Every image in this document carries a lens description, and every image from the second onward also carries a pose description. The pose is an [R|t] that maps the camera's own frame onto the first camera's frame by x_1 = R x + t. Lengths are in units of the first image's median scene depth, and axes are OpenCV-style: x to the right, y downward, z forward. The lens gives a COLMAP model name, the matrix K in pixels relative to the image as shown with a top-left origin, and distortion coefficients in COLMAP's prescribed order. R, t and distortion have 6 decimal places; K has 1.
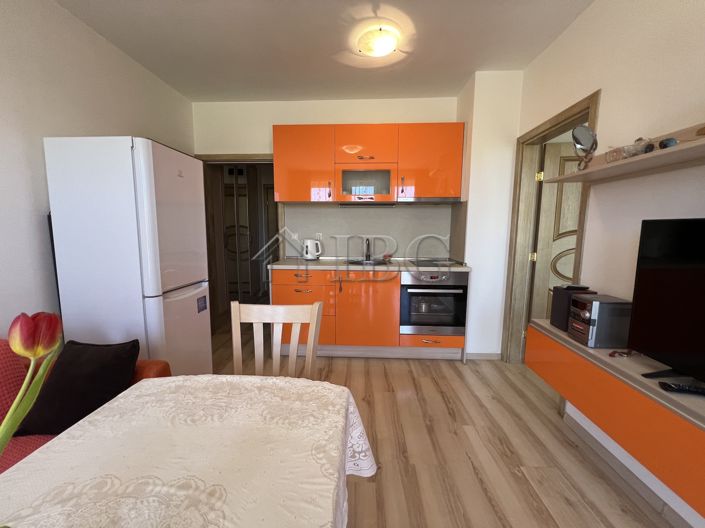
lens RADIAL K [[282.7, 0, 351.4], [0, 282.7, 263.9], [0, 0, 1]] dist [-0.002752, -0.000293]
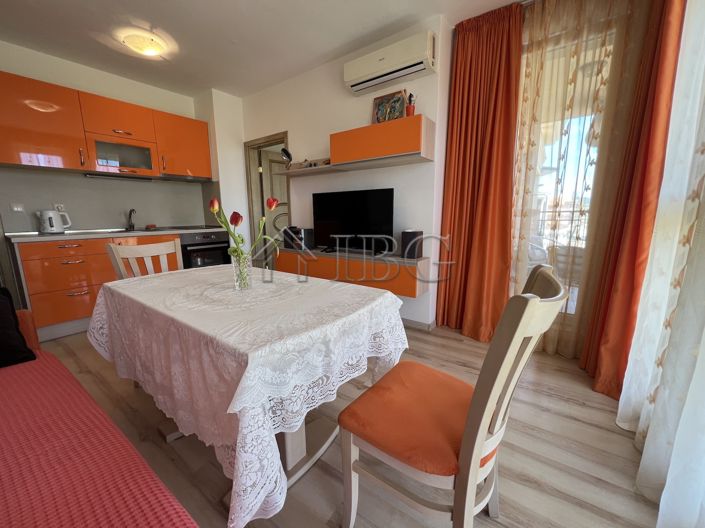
lens RADIAL K [[282.7, 0, 350.1], [0, 282.7, 262.5], [0, 0, 1]] dist [-0.002752, -0.000293]
pose [[0.557417, -0.150510, 0.816476, -0.665256], [0.116142, 0.987896, 0.102818, 0.166303], [-0.822069, 0.037515, 0.568151, -0.489488]]
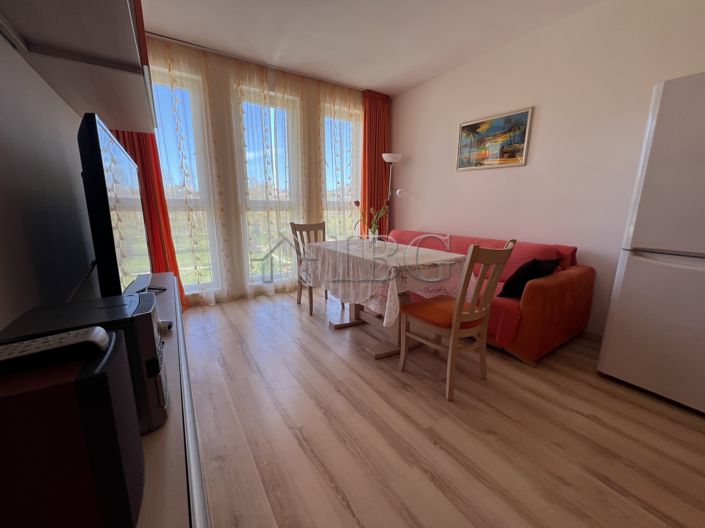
lens RADIAL K [[282.7, 0, 350.9], [0, 282.7, 262.1], [0, 0, 1]] dist [-0.002752, -0.000293]
pose [[-0.819491, 0.104837, -0.563422, 0.678883], [-0.078301, 0.953424, 0.291294, -0.059251], [0.567718, 0.282829, -0.773113, 1.222076]]
